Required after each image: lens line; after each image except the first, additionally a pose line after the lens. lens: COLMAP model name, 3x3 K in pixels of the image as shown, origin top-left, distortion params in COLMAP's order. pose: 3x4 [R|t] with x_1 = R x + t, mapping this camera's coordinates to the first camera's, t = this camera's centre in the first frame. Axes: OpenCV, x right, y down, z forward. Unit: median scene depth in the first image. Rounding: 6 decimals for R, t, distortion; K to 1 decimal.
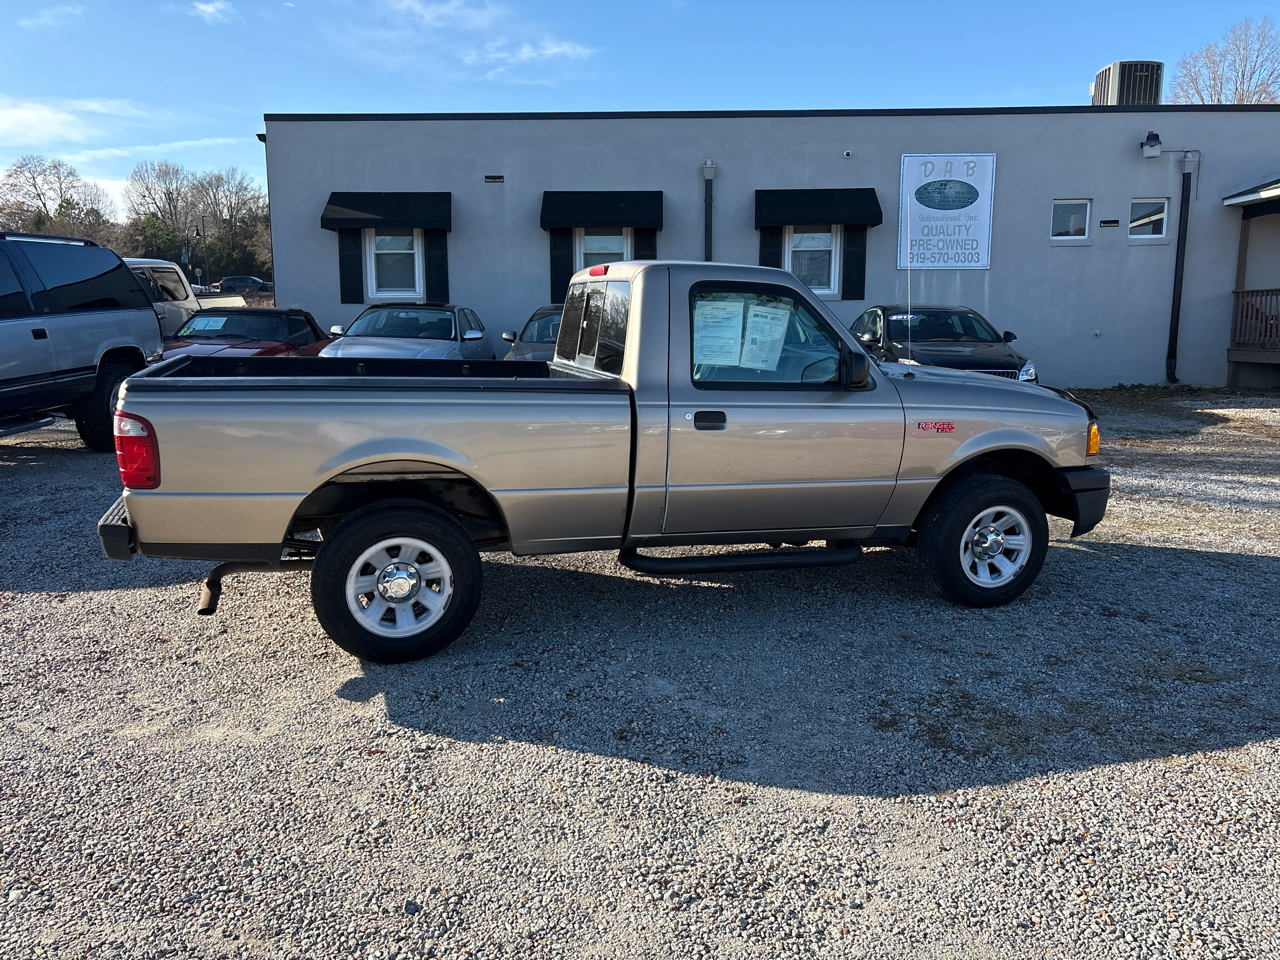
lens RADIAL K [[969.3, 0, 650.2], [0, 969.3, 468.8], [0, 0, 1]] dist [0.033862, -0.026716]
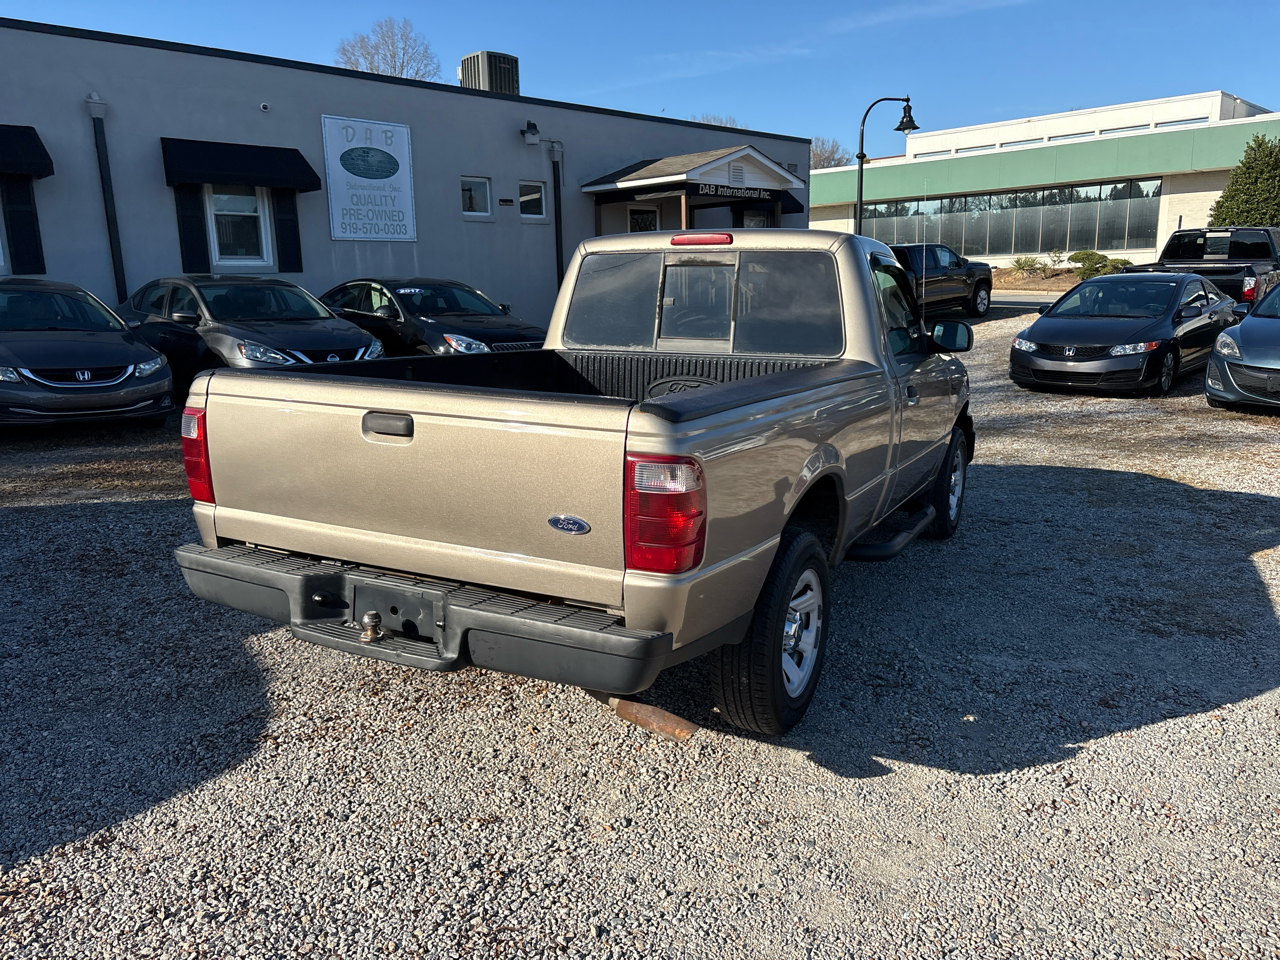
lens RADIAL K [[969.3, 0, 633.2], [0, 969.3, 482.8], [0, 0, 1]] dist [0.033862, -0.026716]
pose [[0.712521, -0.148300, 0.685800, -0.776656], [0.120073, 0.988762, 0.089063, -0.078082], [-0.691301, 0.018887, 0.722320, 0.446317]]
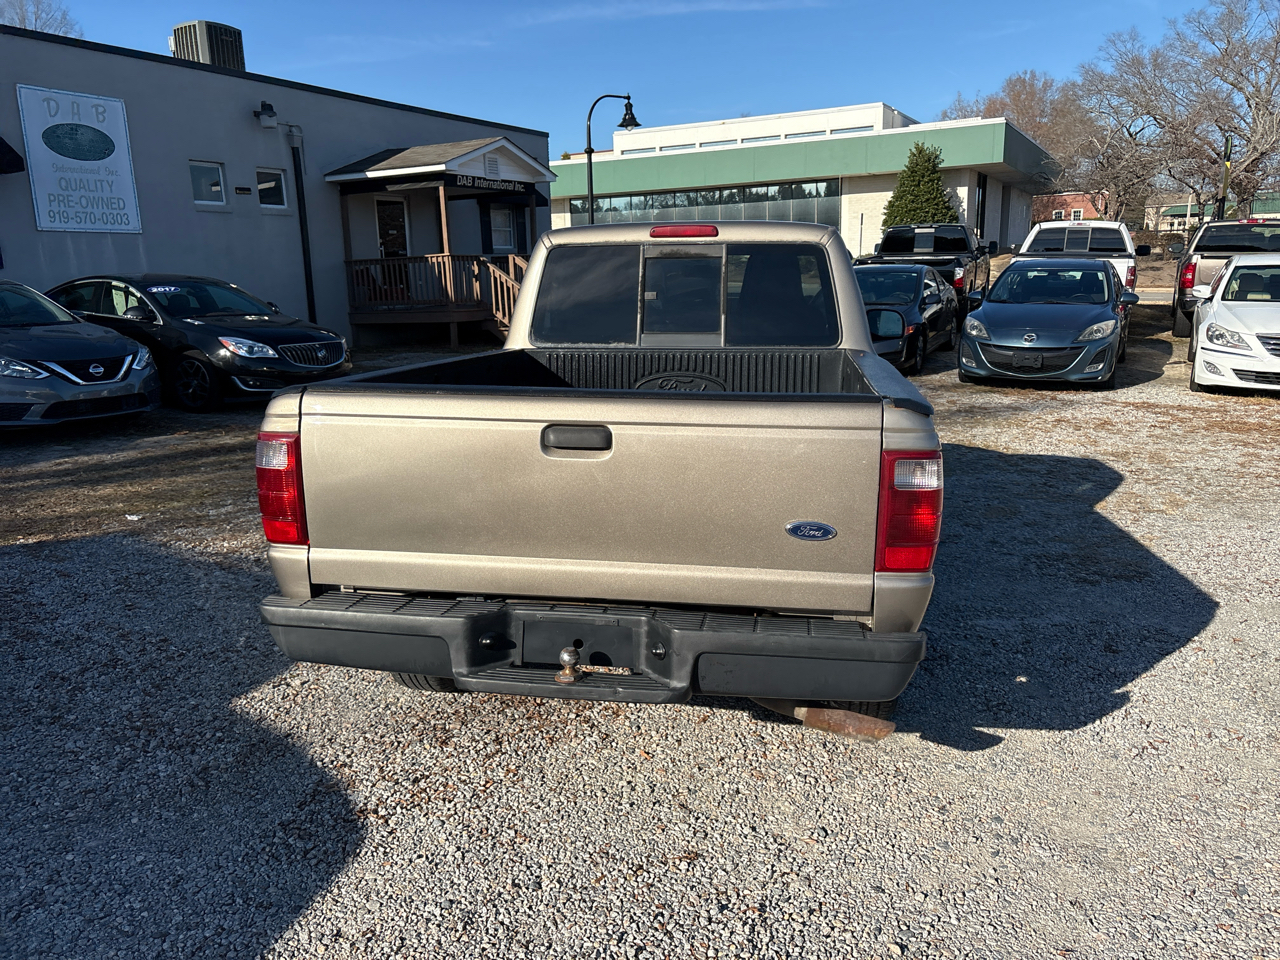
lens RADIAL K [[969.3, 0, 647.2], [0, 969.3, 484.6], [0, 0, 1]] dist [0.033862, -0.026716]
pose [[0.460111, -0.199067, 0.865257, -0.906456], [0.159646, 0.977207, 0.139929, -0.118589], [-0.873390, 0.073752, 0.481404, 0.676200]]
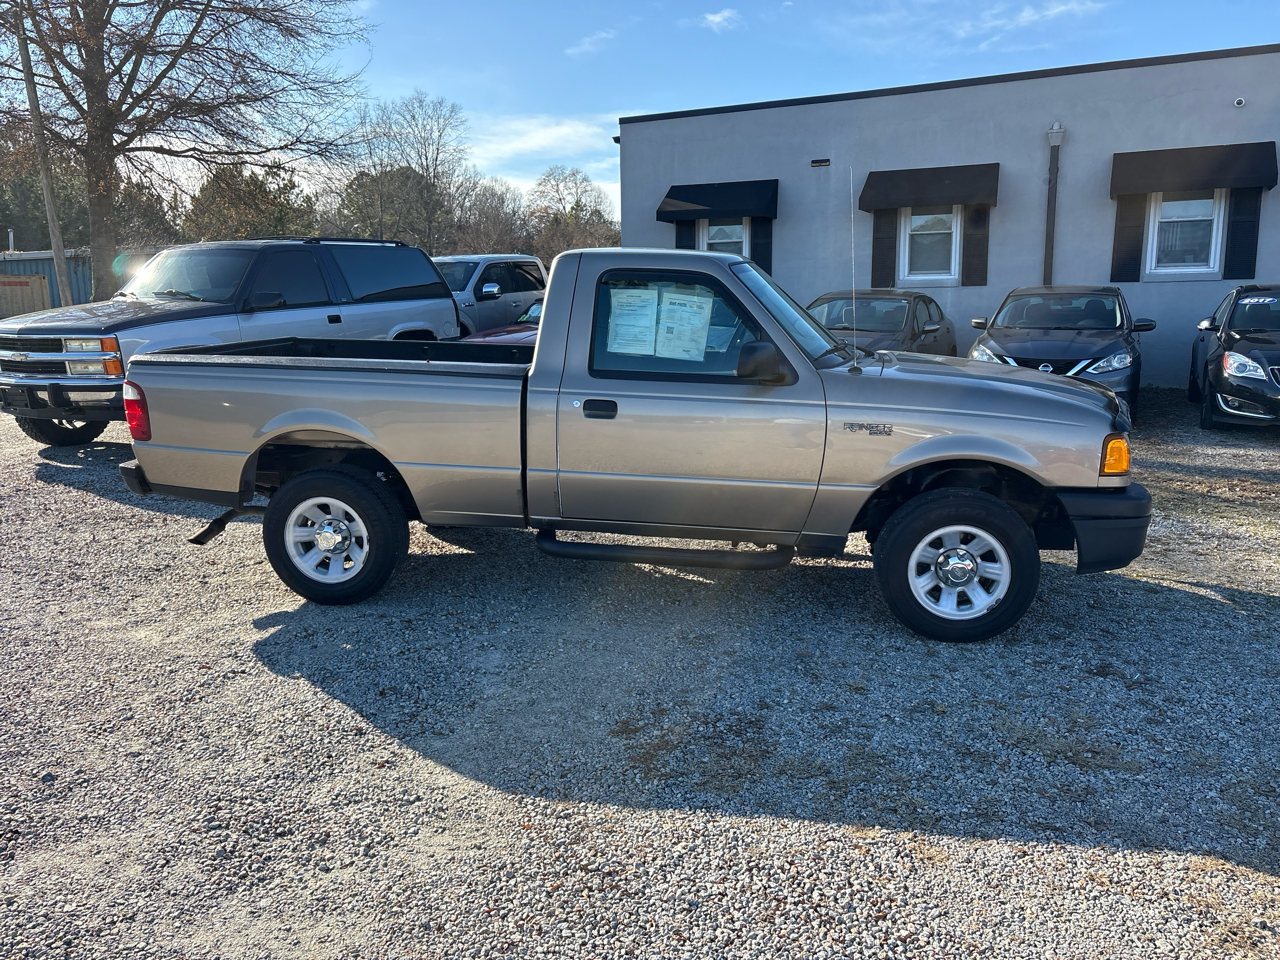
lens RADIAL K [[969.3, 0, 642.1], [0, 969.3, 472.4], [0, 0, 1]] dist [0.033862, -0.026716]
pose [[0.889896, 0.074590, -0.450023, 0.517434], [-0.066138, 0.997214, 0.034502, -0.020392], [0.451343, -0.000939, 0.892350, 0.116071]]
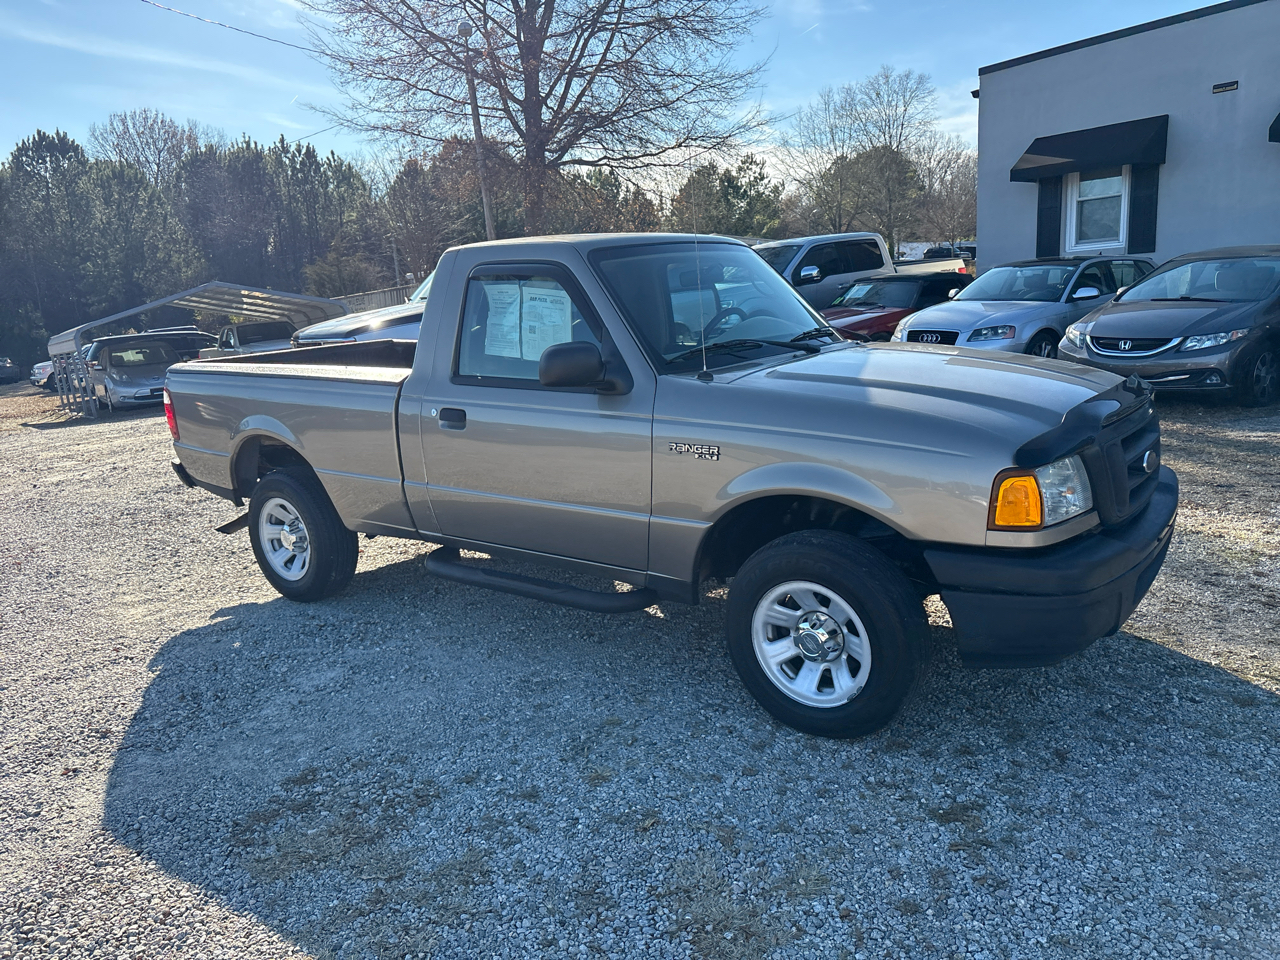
lens RADIAL K [[969.3, 0, 647.7], [0, 969.3, 476.1], [0, 0, 1]] dist [0.033862, -0.026716]
pose [[0.580656, 0.116150, -0.805821, 0.849852], [-0.072526, 0.993215, 0.090901, -0.086669], [0.810912, 0.005660, 0.585140, 0.570657]]
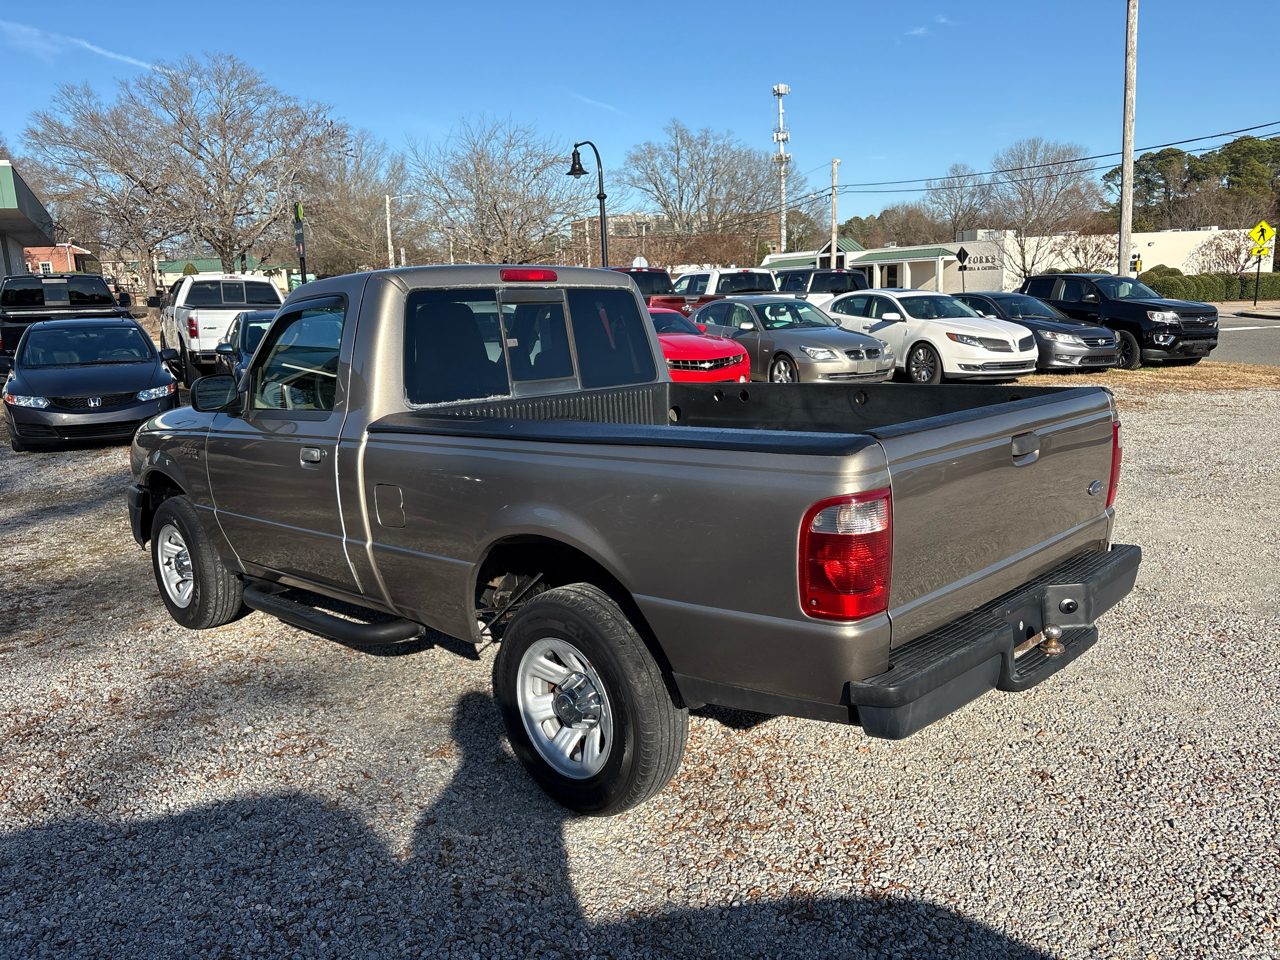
lens RADIAL K [[969.3, 0, 640.1], [0, 969.3, 480.1], [0, 0, 1]] dist [0.033862, -0.026716]
pose [[-0.467678, -0.147731, 0.871466, -0.890181], [0.178510, 0.949832, 0.256814, -0.248685], [-0.865686, 0.275671, -0.417844, 1.394431]]
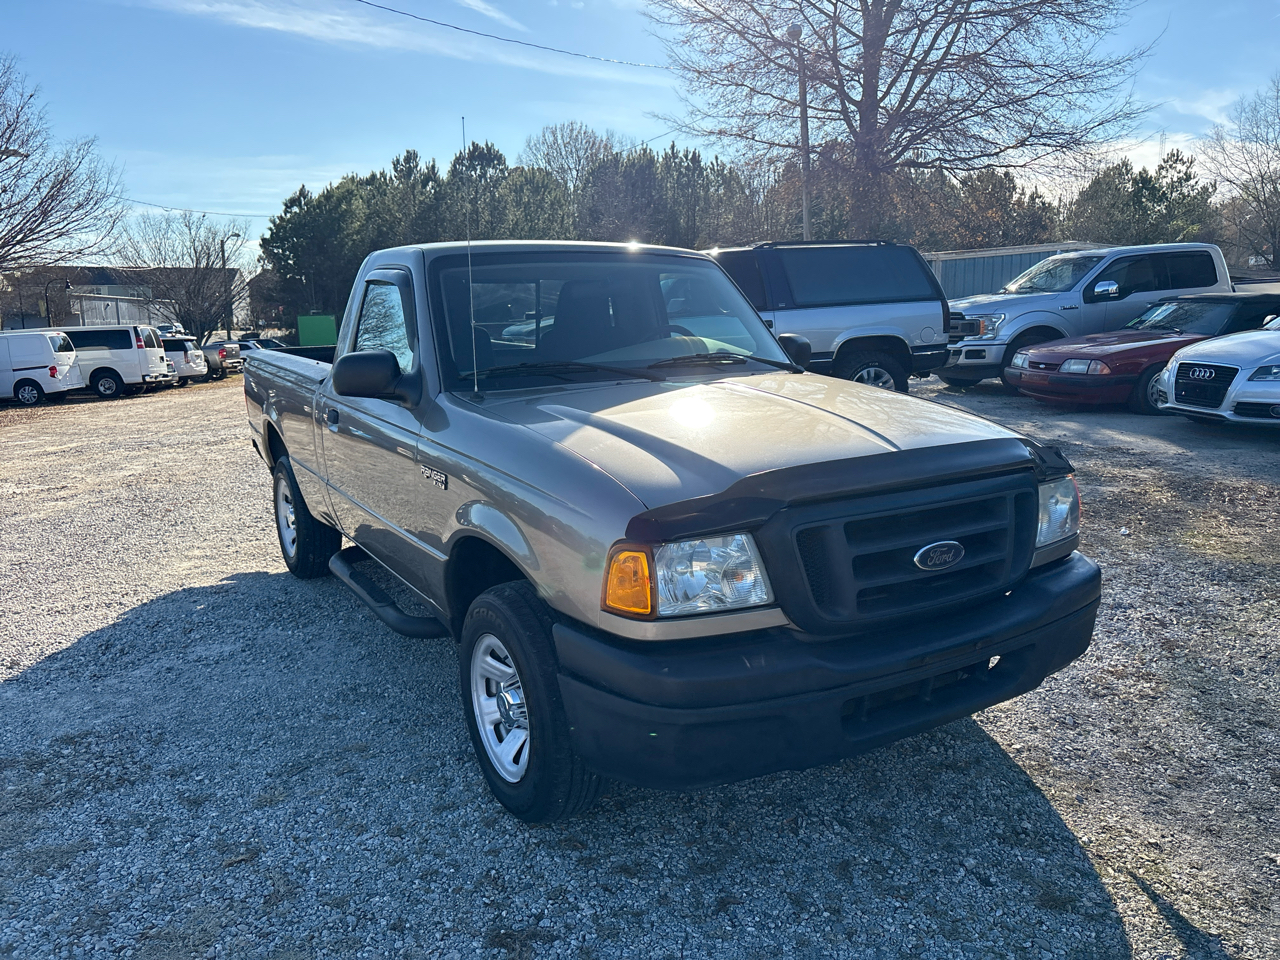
lens RADIAL K [[969.3, 0, 642.6], [0, 969.3, 480.7], [0, 0, 1]] dist [0.033862, -0.026716]
pose [[0.226470, 0.163456, -0.960205, 0.960645], [-0.141857, 0.980842, 0.133511, -0.147934], [0.963633, 0.105975, 0.245318, 0.985377]]
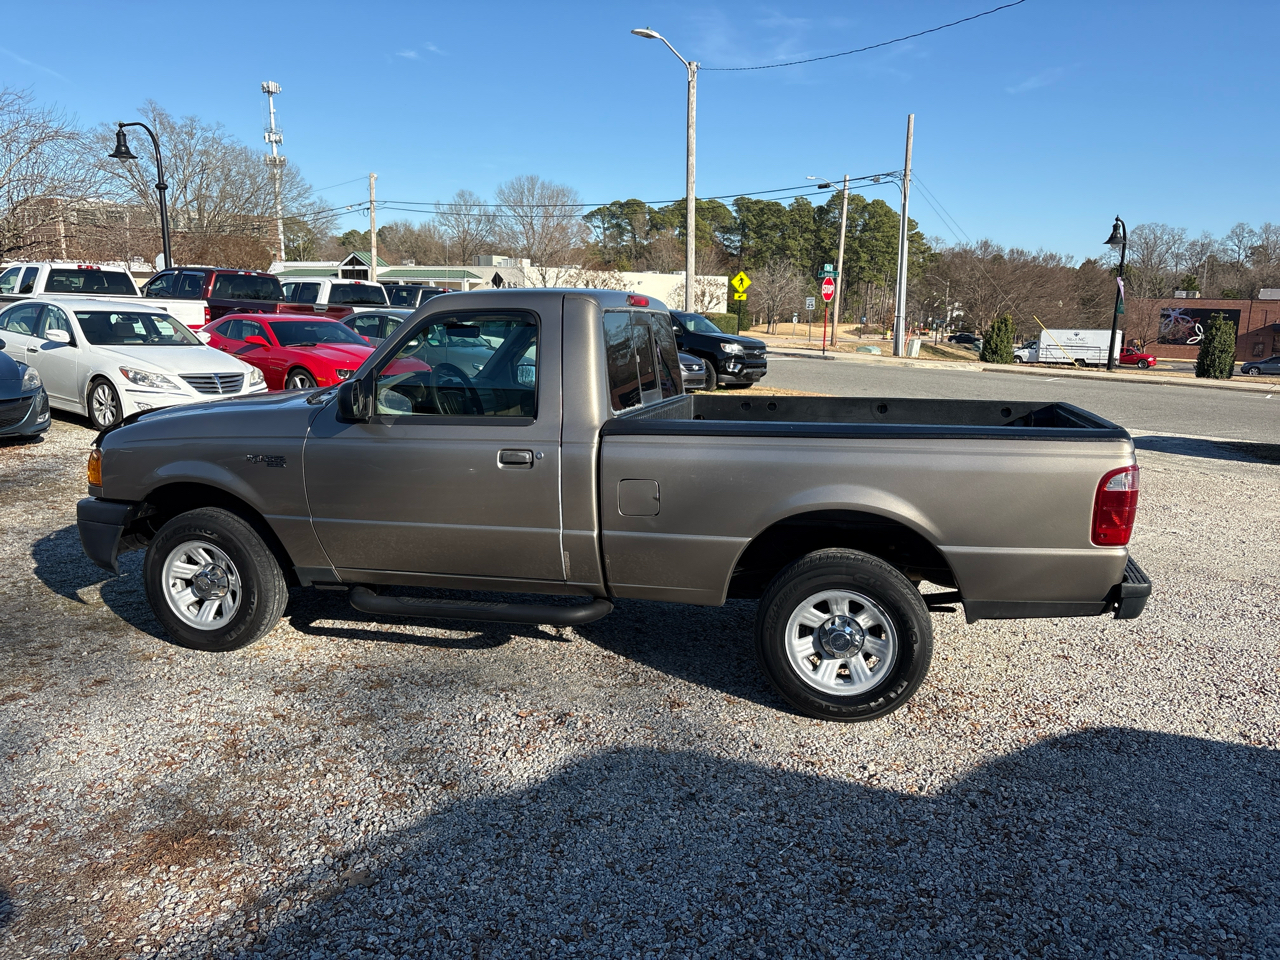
lens RADIAL K [[969.3, 0, 643.1], [0, 969.3, 486.0], [0, 0, 1]] dist [0.033862, -0.026716]
pose [[-0.834290, -0.118644, 0.538409, -0.627626], [0.064753, 0.948725, 0.309399, -0.346230], [-0.547511, 0.292992, -0.783829, 1.911621]]
